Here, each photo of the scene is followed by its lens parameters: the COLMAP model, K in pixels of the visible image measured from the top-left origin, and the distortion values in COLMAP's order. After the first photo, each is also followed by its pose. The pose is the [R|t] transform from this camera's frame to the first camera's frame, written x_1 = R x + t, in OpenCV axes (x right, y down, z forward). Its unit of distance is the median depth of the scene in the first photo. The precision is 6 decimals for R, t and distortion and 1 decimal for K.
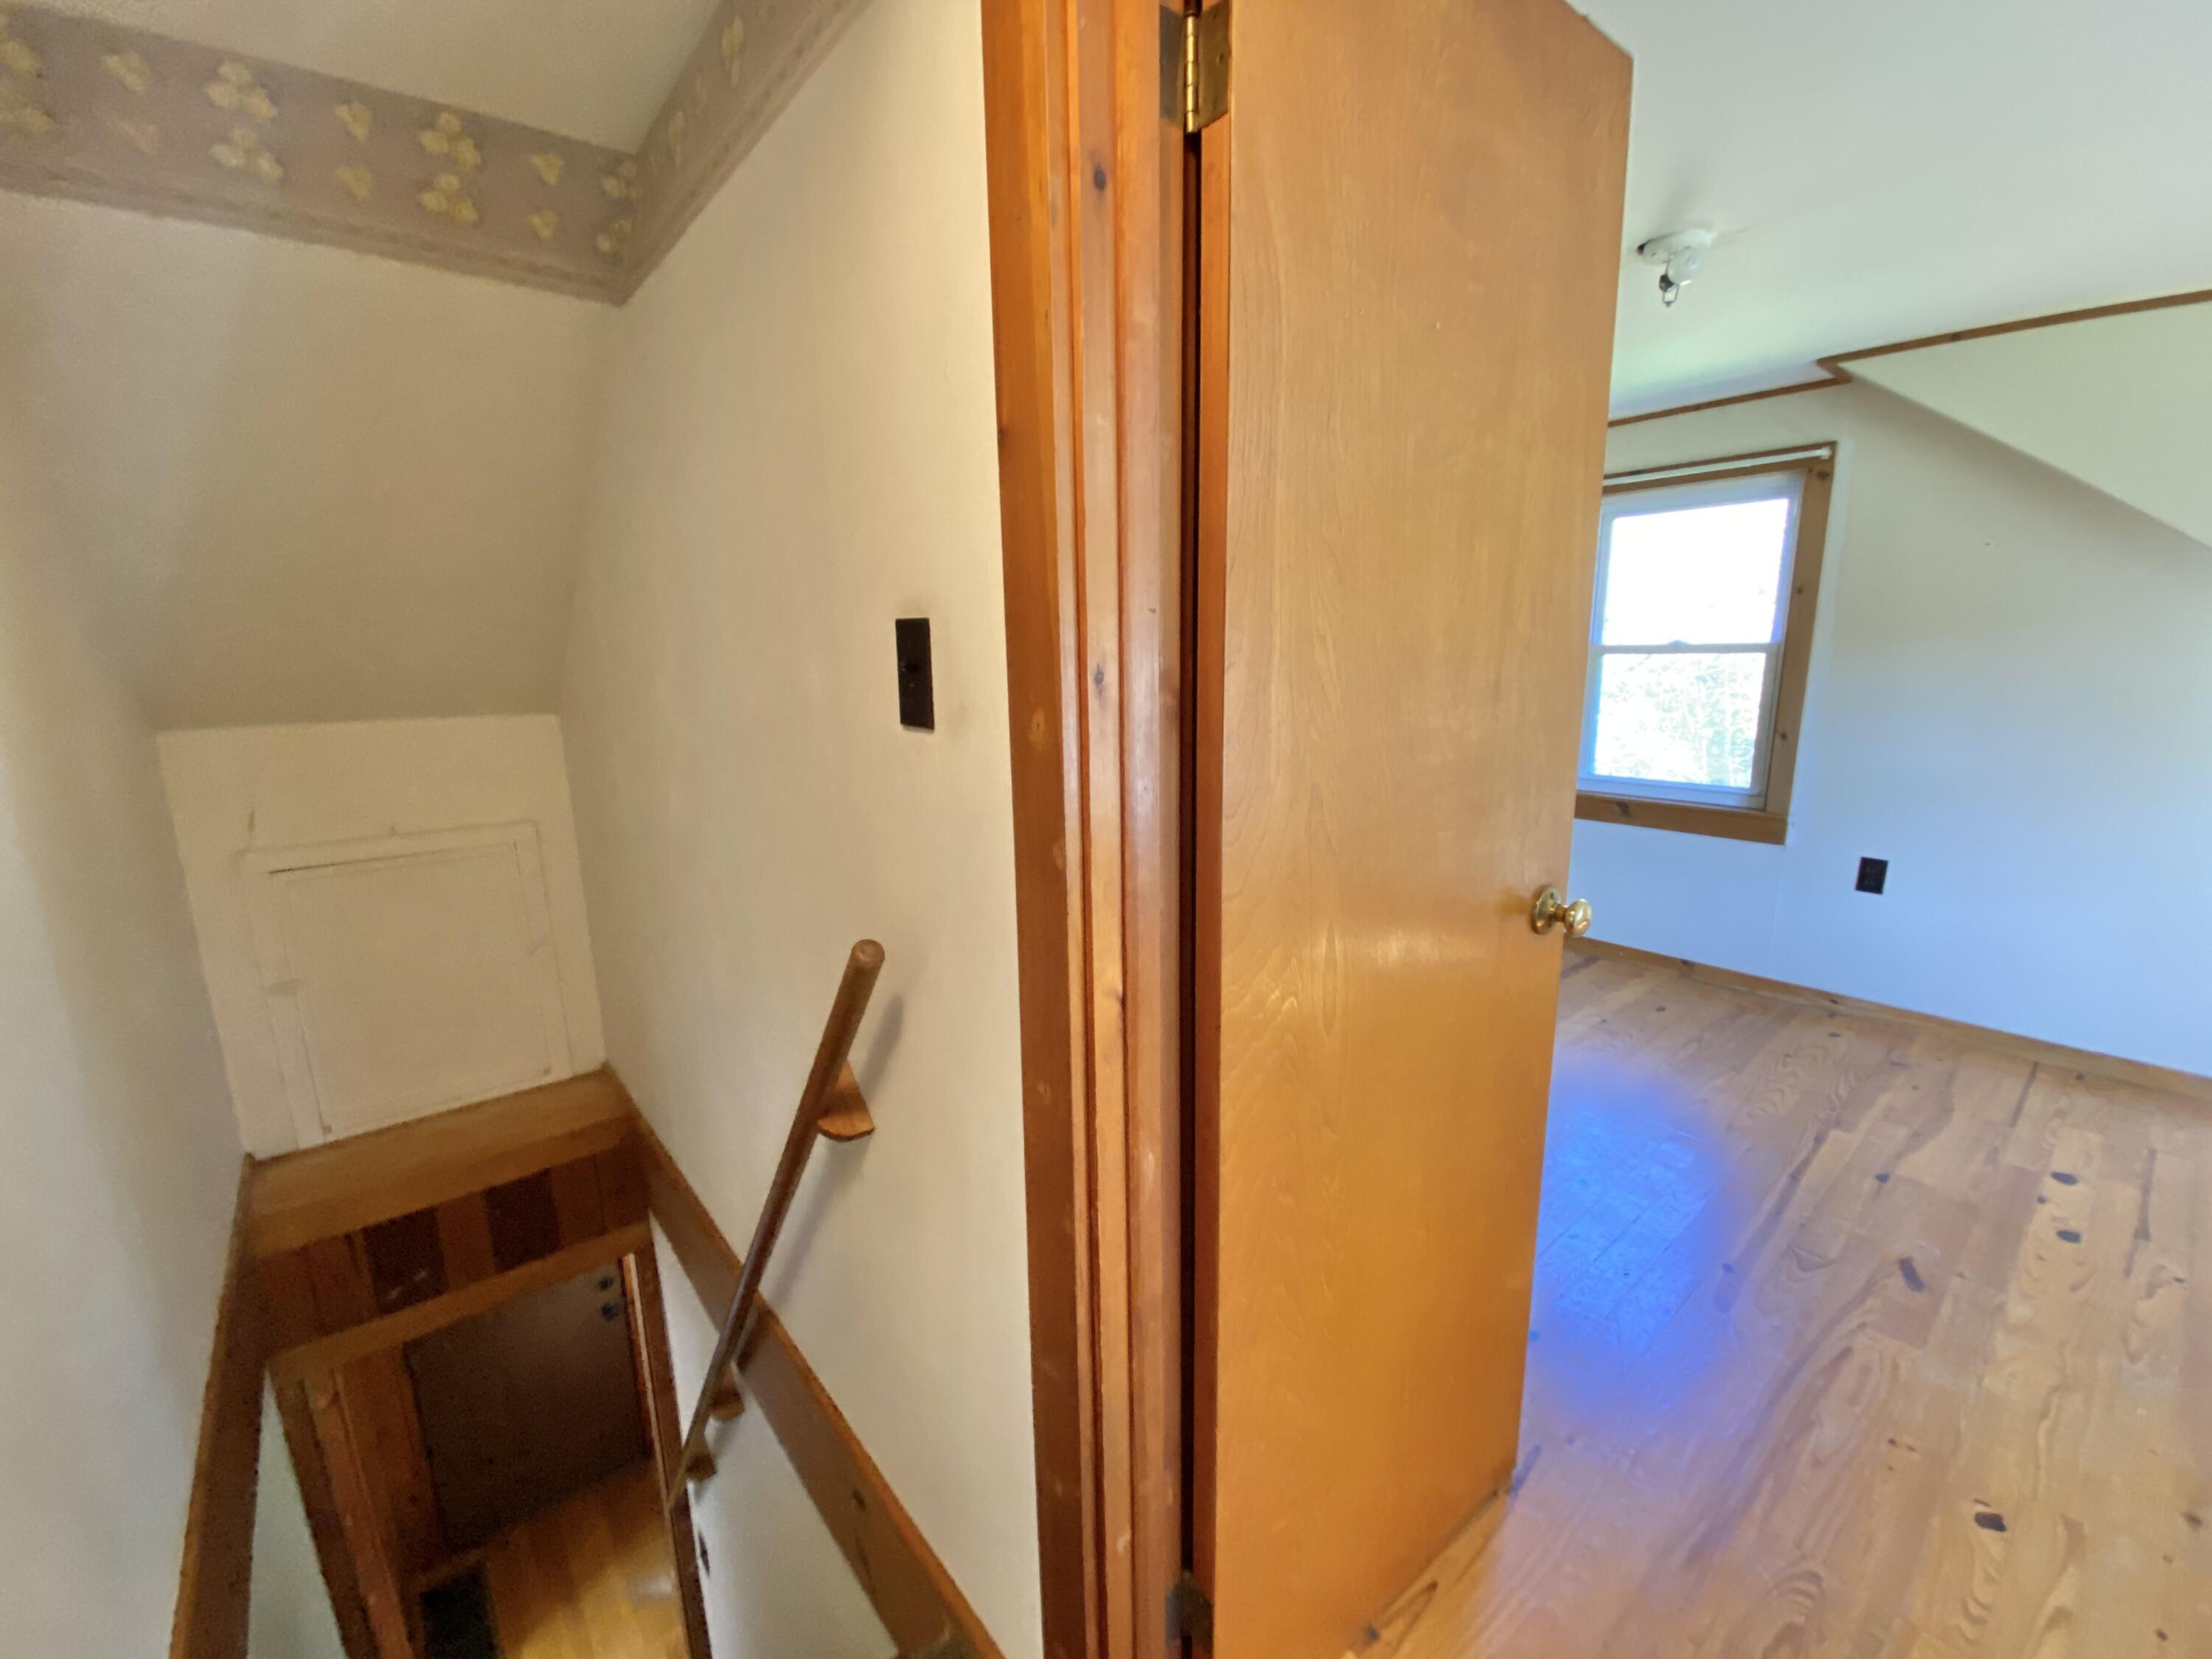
lens RADIAL K [[887.1, 0, 1103.1], [0, 887.1, 828.8], [0, 0, 1]] dist [0.022977, -0.022641]
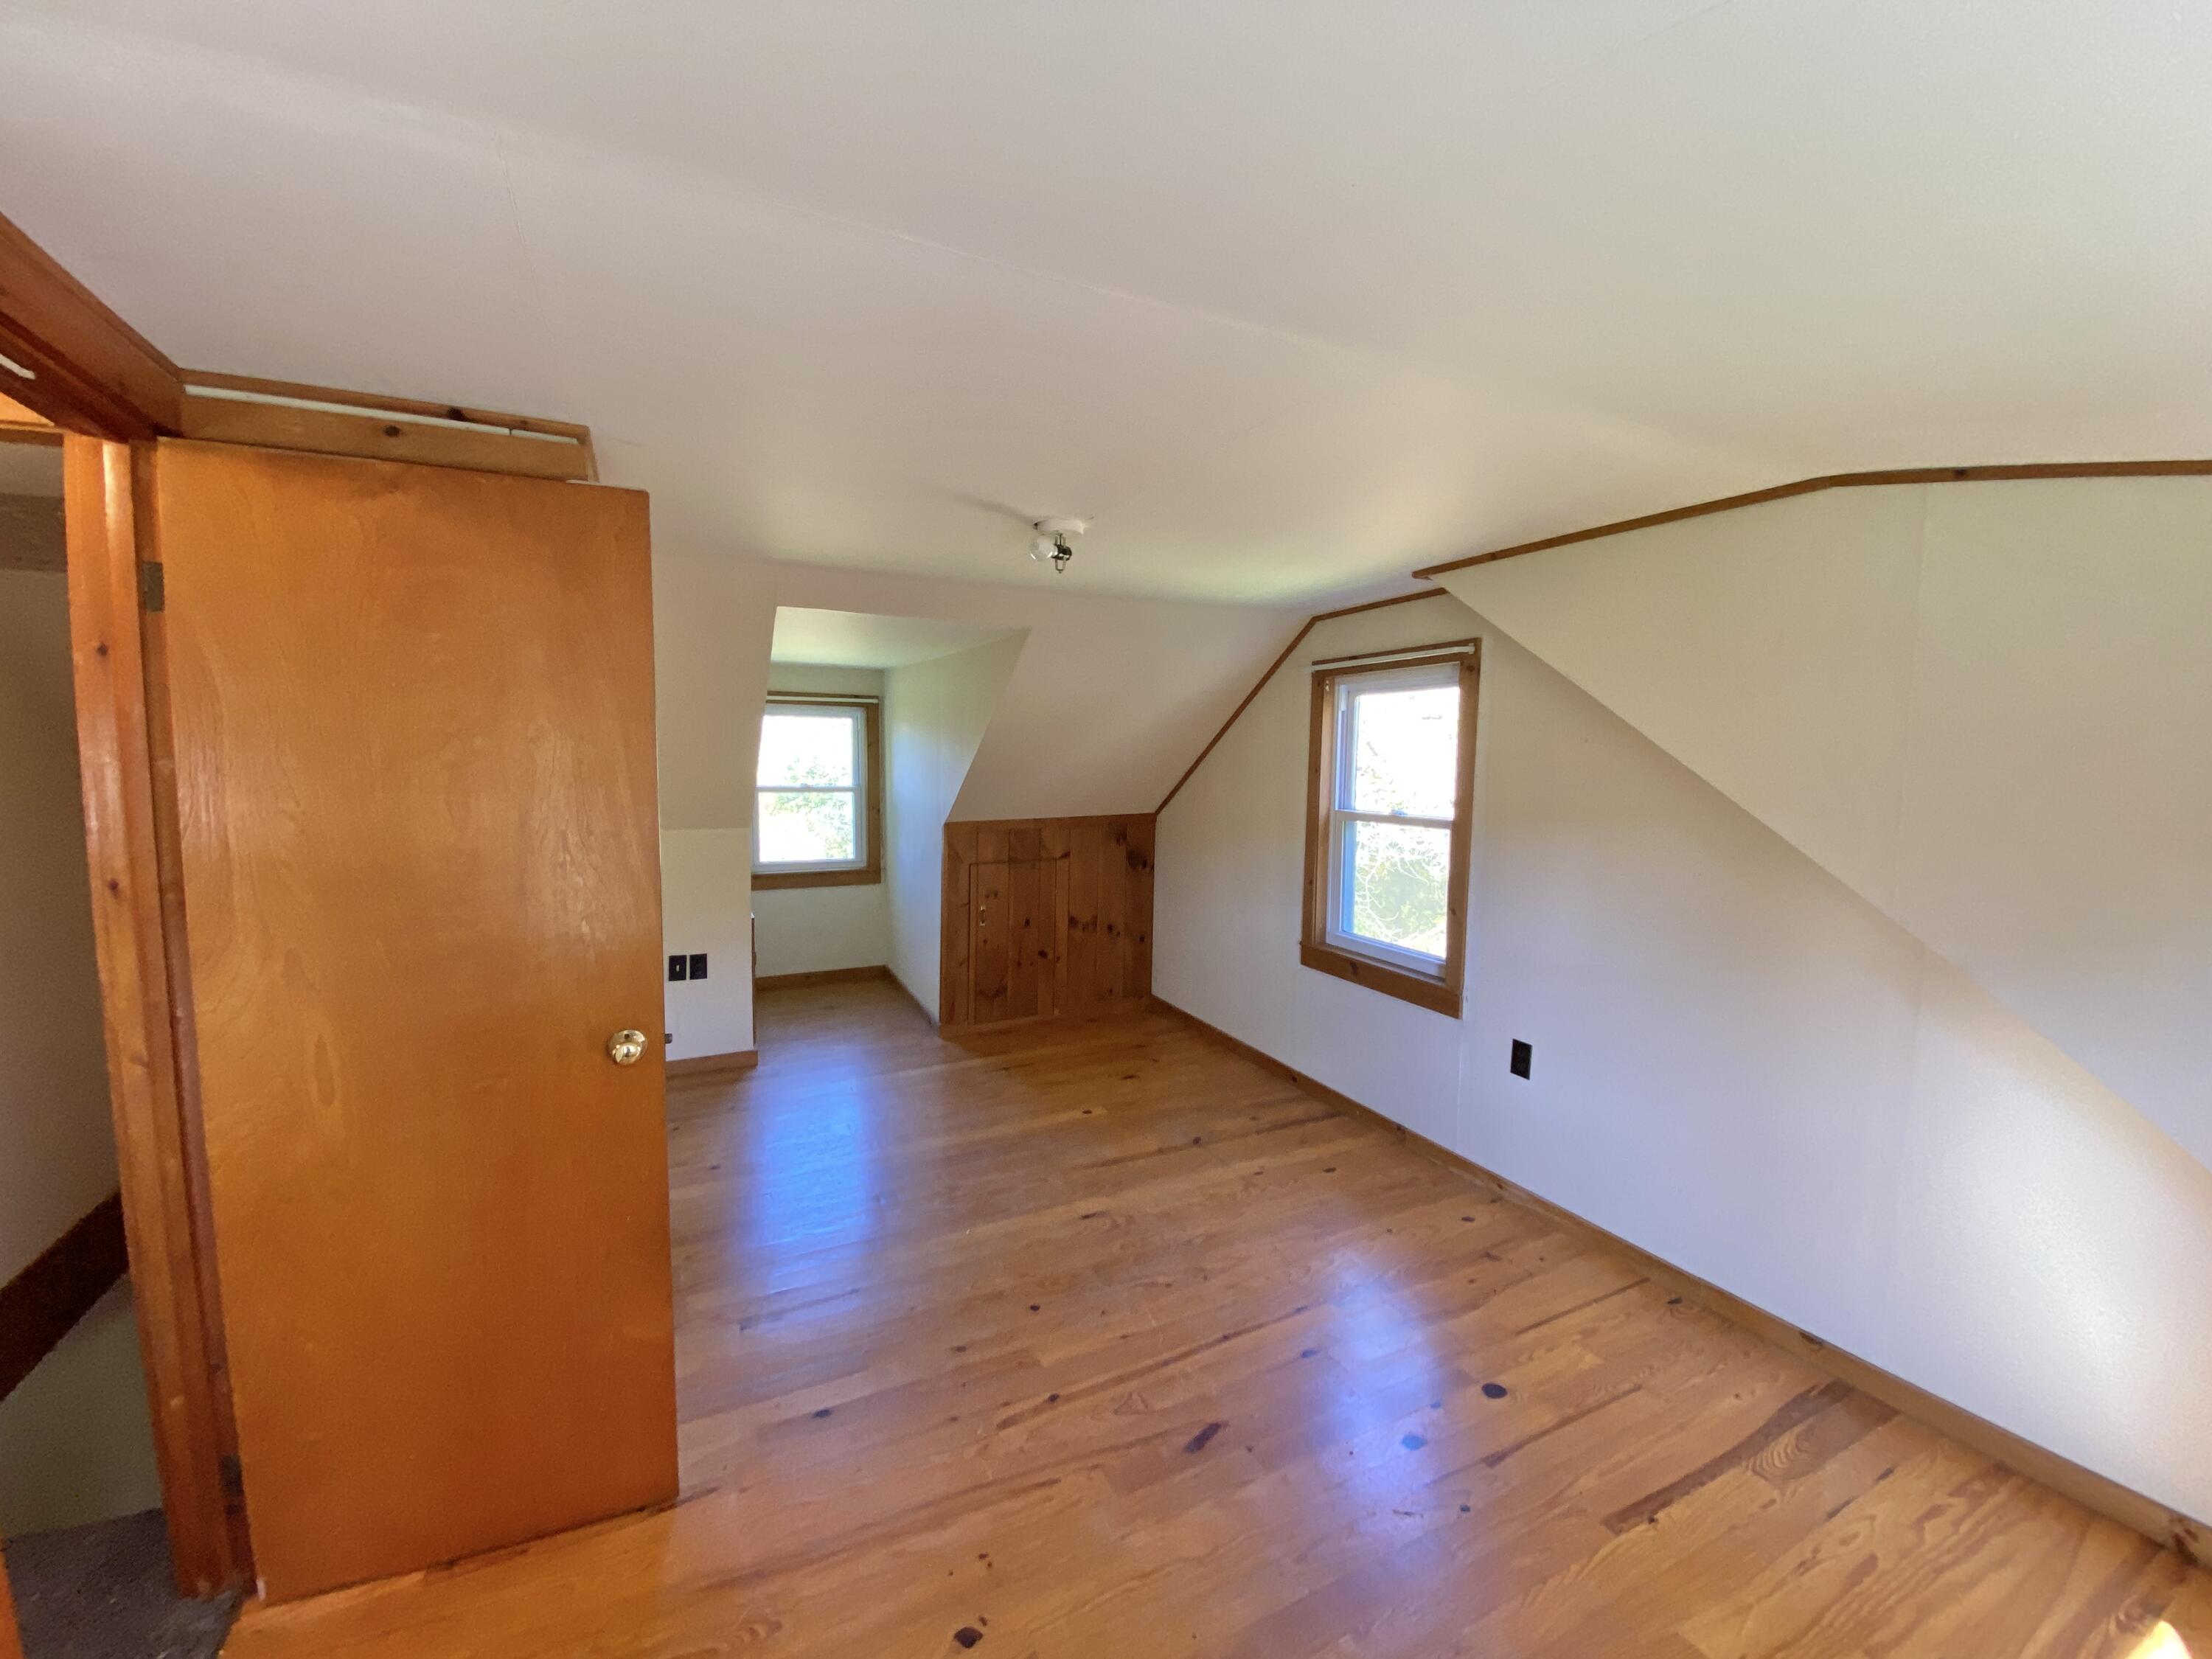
lens RADIAL K [[887.1, 0, 1103.1], [0, 887.1, 828.8], [0, 0, 1]] dist [0.022977, -0.022641]
pose [[0.974436, 0.049353, -0.219176, 0.620736], [-0.074096, 0.991586, -0.106142, -0.062846], [0.212093, 0.119669, 0.969895, -0.098204]]
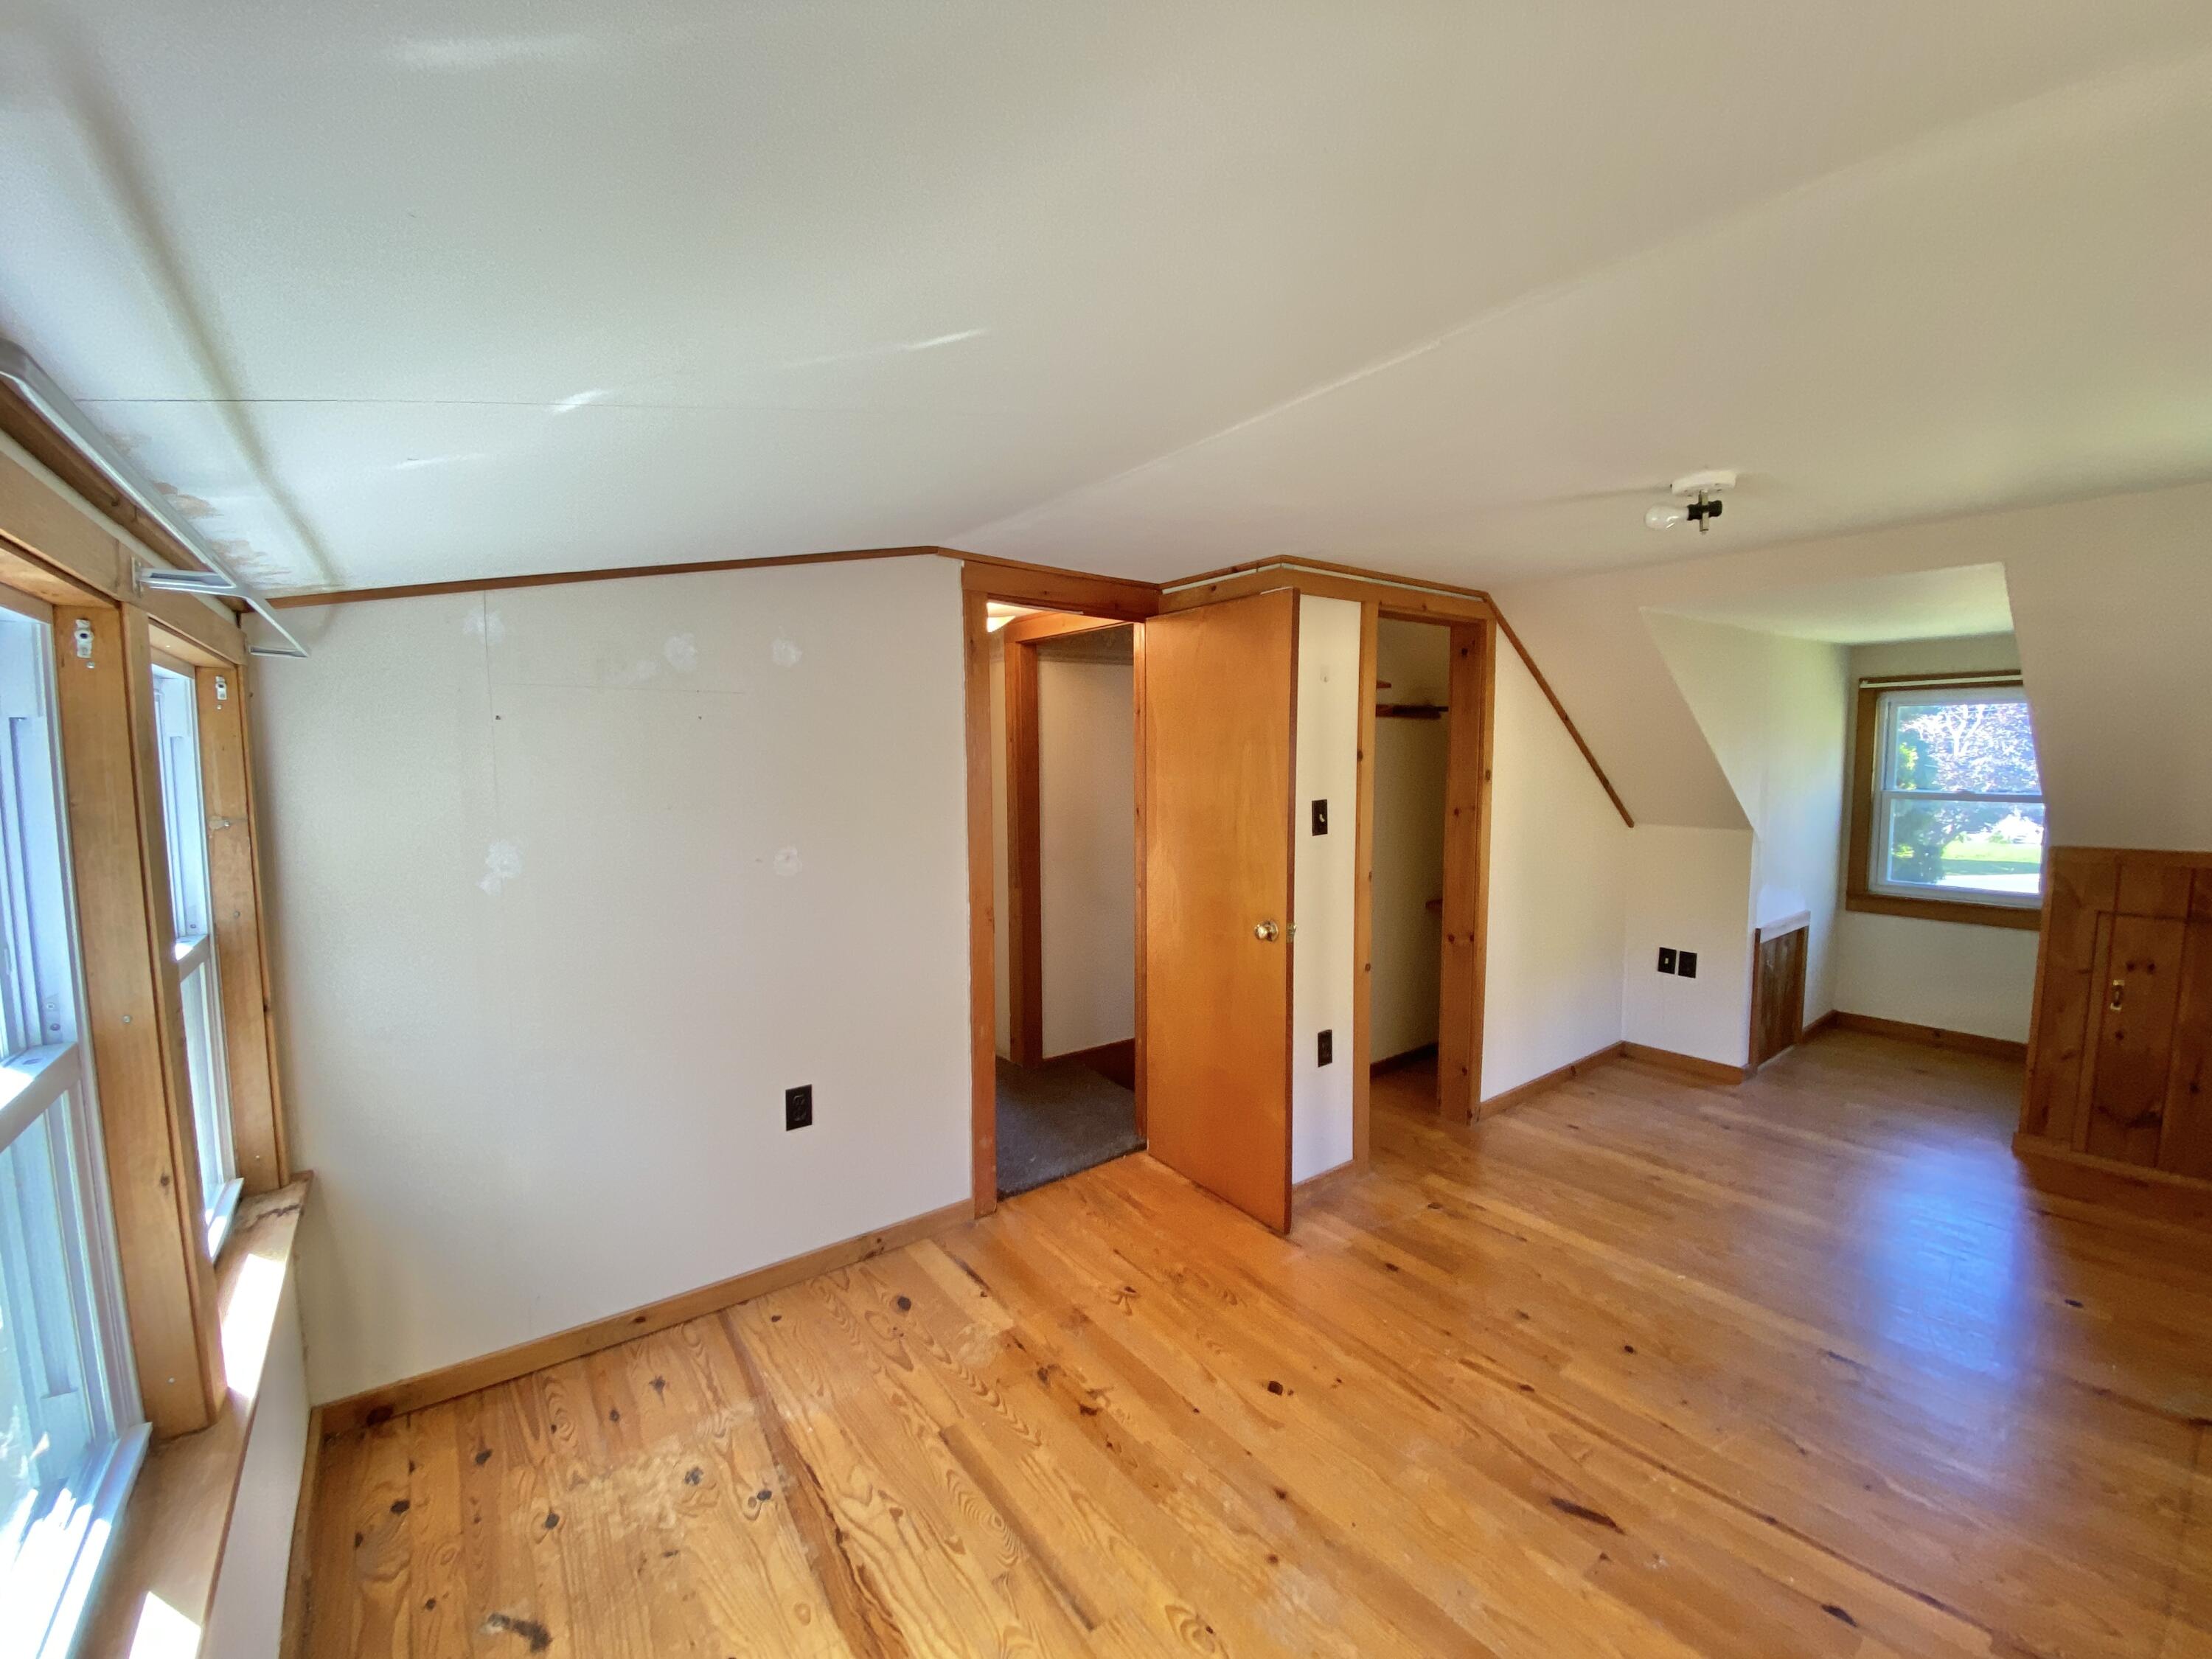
lens RADIAL K [[902.2, 0, 1106.0], [0, 902.2, 829.5], [0, 0, 1]] dist [0.012238, -0.015750]
pose [[-0.036418, 0.103213, -0.993992, 1.133830], [-0.192154, 0.975369, 0.108319, -0.135534], [0.980689, 0.194944, -0.015688, 0.232309]]
